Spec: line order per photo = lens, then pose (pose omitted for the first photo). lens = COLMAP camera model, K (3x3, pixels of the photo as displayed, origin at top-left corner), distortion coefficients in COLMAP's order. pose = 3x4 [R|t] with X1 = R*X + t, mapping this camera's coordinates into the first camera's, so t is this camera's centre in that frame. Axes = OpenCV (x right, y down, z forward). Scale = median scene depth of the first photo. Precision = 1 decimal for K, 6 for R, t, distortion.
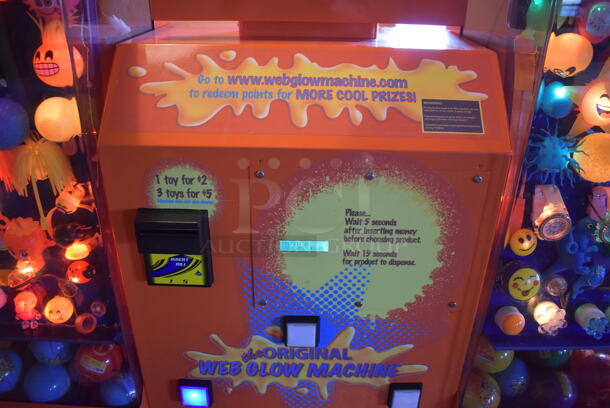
lens RADIAL K [[472.2, 0, 306.9], [0, 472.2, 203.0], [0, 0, 1]] dist [-0.099537, 0.016940]
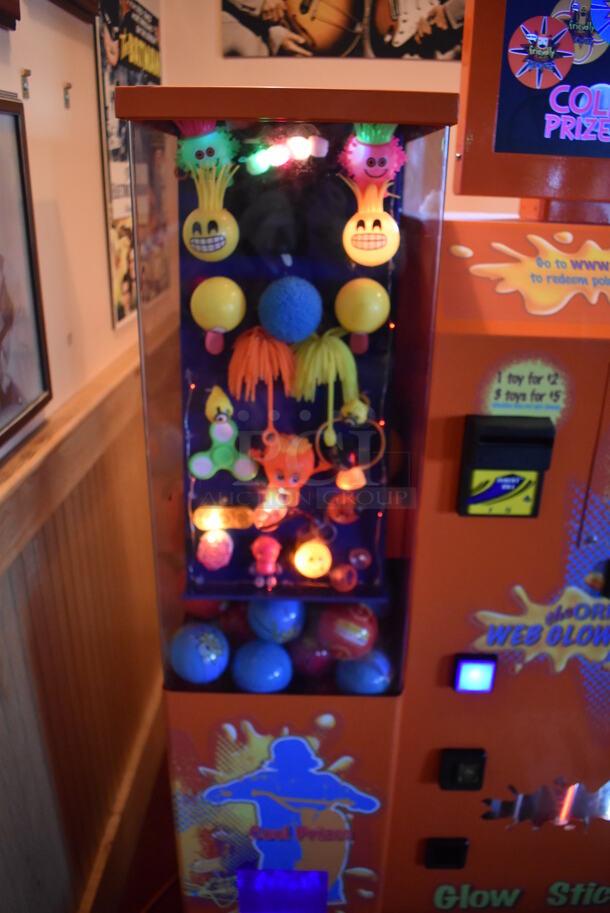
lens RADIAL K [[701.1, 0, 307.8], [0, 701.1, 460.6], [0, 0, 1]] dist [-0.101095, 0.013740]
pose [[0.999992, 0.000104, -0.004102, -0.589114], [-0.000432, 0.996793, -0.080024, 0.175689], [0.004080, 0.080025, 0.996784, -0.194932]]
